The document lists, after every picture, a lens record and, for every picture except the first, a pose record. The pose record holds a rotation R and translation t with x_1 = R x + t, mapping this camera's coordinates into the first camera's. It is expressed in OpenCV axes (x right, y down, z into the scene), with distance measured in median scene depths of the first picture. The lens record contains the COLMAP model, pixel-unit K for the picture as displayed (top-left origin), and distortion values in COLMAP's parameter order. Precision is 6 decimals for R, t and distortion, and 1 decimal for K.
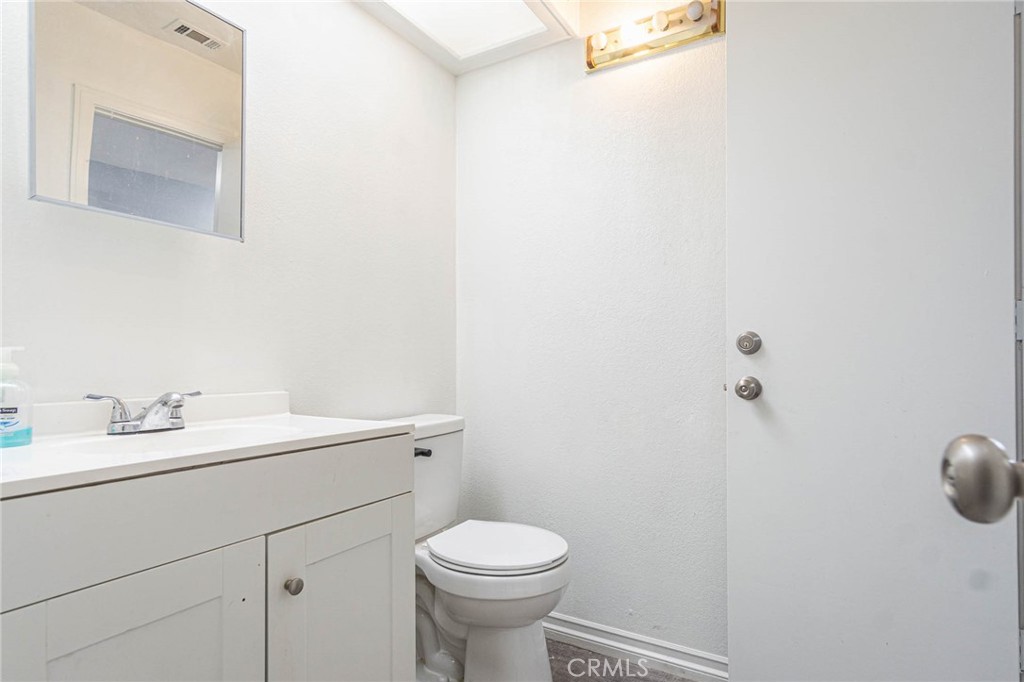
lens RADIAL K [[558.7, 0, 512.0], [0, 558.7, 341.0], [0, 0, 1]] dist [0.016890, 0.000186]
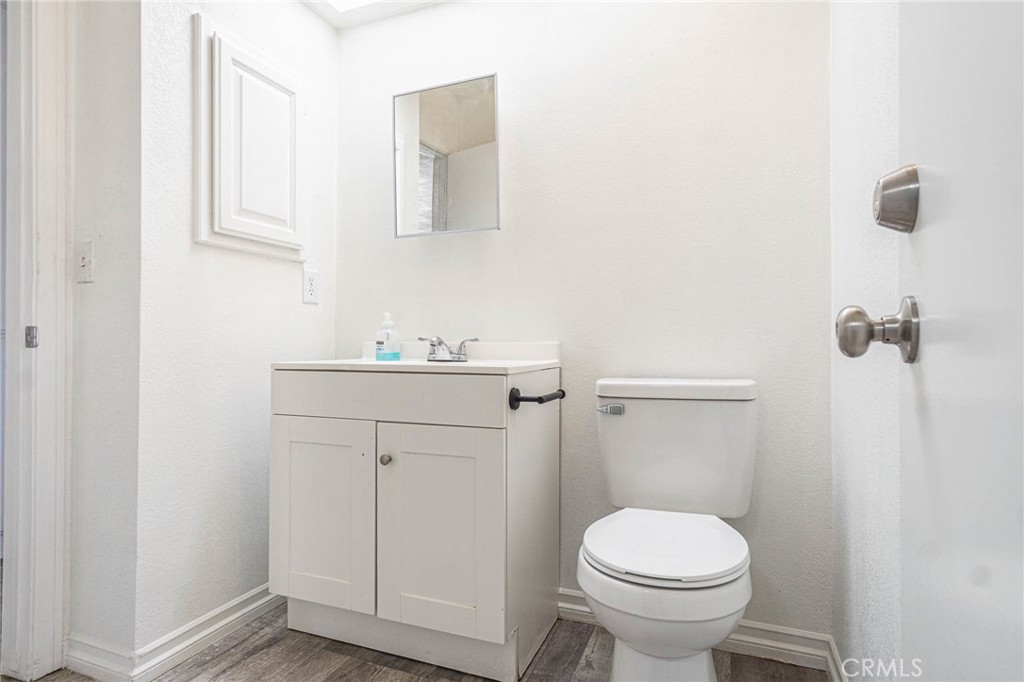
lens RADIAL K [[539.9, 0, 507.0], [0, 539.9, 339.0], [0, 0, 1]] dist [0.005232, 0.002296]
pose [[0.155127, -0.008723, -0.987856, 0.857733], [0.037446, 0.999294, -0.002944, 0.098875], [0.987185, -0.036535, 0.155344, 0.860067]]
